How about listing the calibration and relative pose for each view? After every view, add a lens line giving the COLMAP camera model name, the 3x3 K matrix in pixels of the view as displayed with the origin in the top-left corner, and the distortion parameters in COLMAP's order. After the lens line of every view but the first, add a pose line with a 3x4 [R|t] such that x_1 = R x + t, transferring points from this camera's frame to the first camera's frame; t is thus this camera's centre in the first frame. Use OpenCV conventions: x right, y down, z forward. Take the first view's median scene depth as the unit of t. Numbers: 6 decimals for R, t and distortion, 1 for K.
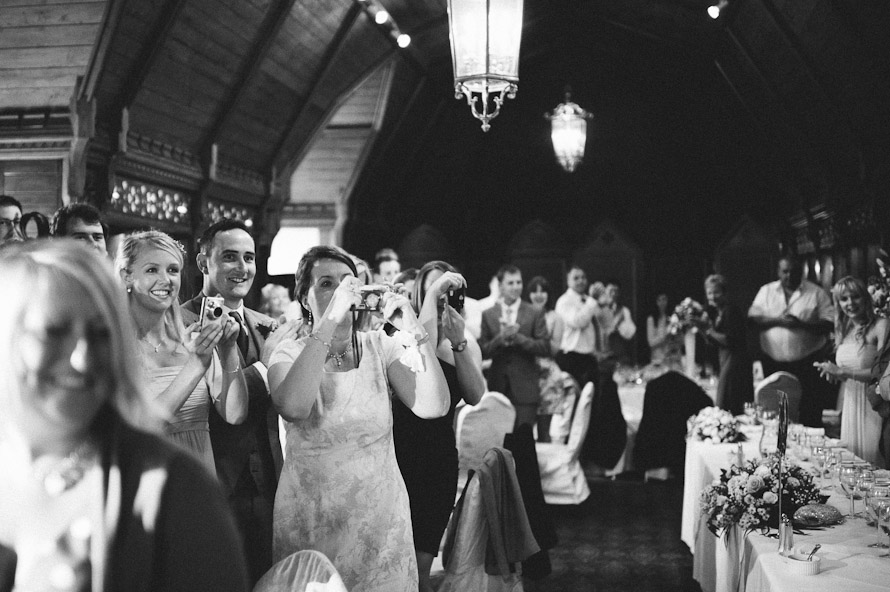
lens RADIAL K [[921.6, 0, 464.0], [0, 921.6, 307.3], [0, 0, 1]] dist [-0.076844, 0.014057]
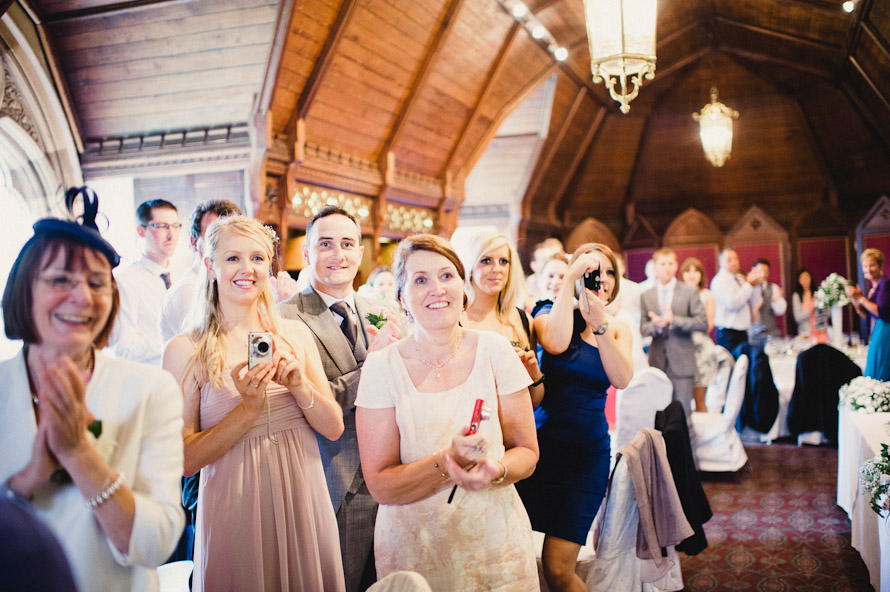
lens RADIAL K [[934.8, 0, 472.2], [0, 934.8, 298.2], [0, 0, 1]] dist [-0.094552, 0.129038]
pose [[0.989274, -0.037402, -0.141204, -0.018528], [0.038723, 0.999228, 0.006618, -0.004068], [0.140848, -0.012015, 0.989958, -0.105523]]
